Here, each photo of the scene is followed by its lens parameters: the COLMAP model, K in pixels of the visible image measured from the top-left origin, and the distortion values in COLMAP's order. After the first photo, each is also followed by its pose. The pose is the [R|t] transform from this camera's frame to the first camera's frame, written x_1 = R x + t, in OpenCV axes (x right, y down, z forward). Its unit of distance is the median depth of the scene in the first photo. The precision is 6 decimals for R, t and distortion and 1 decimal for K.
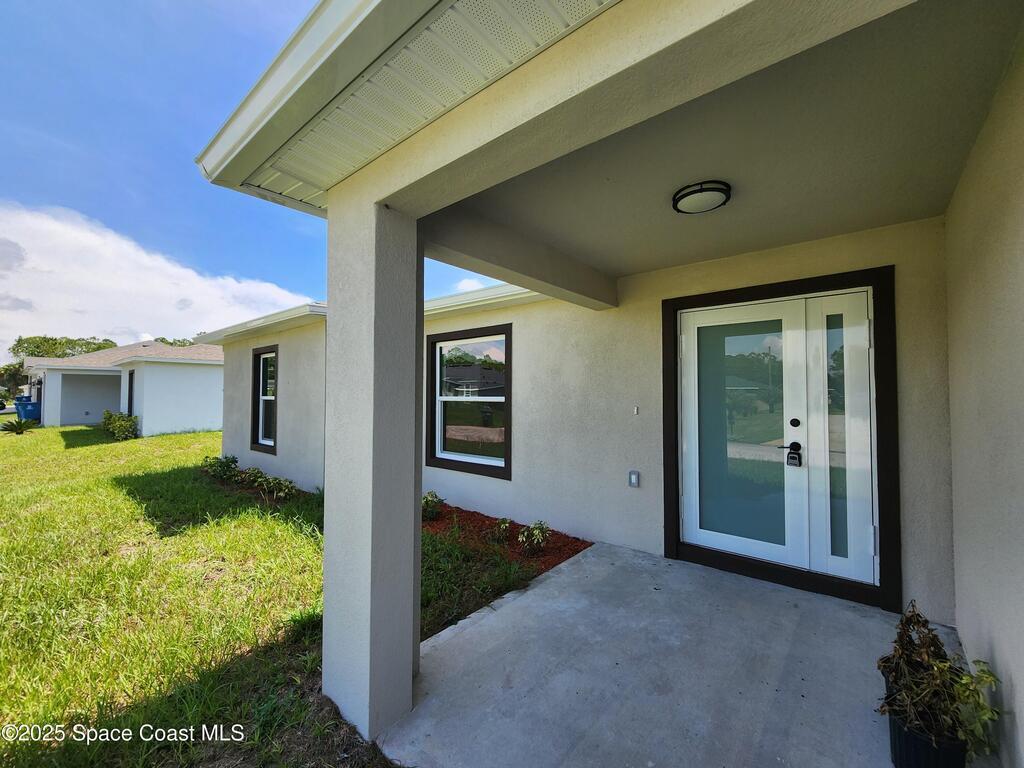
lens RADIAL K [[420.5, 0, 508.3], [0, 420.5, 384.5], [0, 0, 1]] dist [-0.001496, 0.000252]
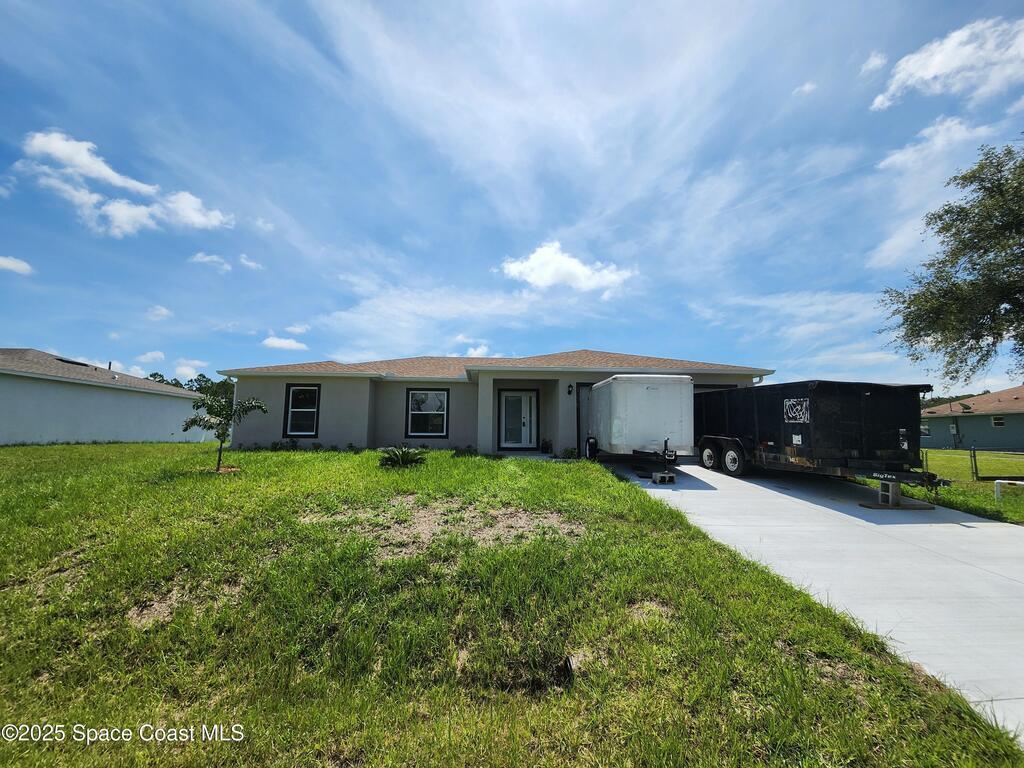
lens RADIAL K [[420.5, 0, 512.5], [0, 420.5, 380.8], [0, 0, 1]] dist [-0.001496, 0.000252]
pose [[0.834238, 0.037855, 0.550103, -1.998539], [-0.019138, 0.999027, -0.039724, -0.127336], [-0.551072, 0.022611, 0.834151, -2.824507]]
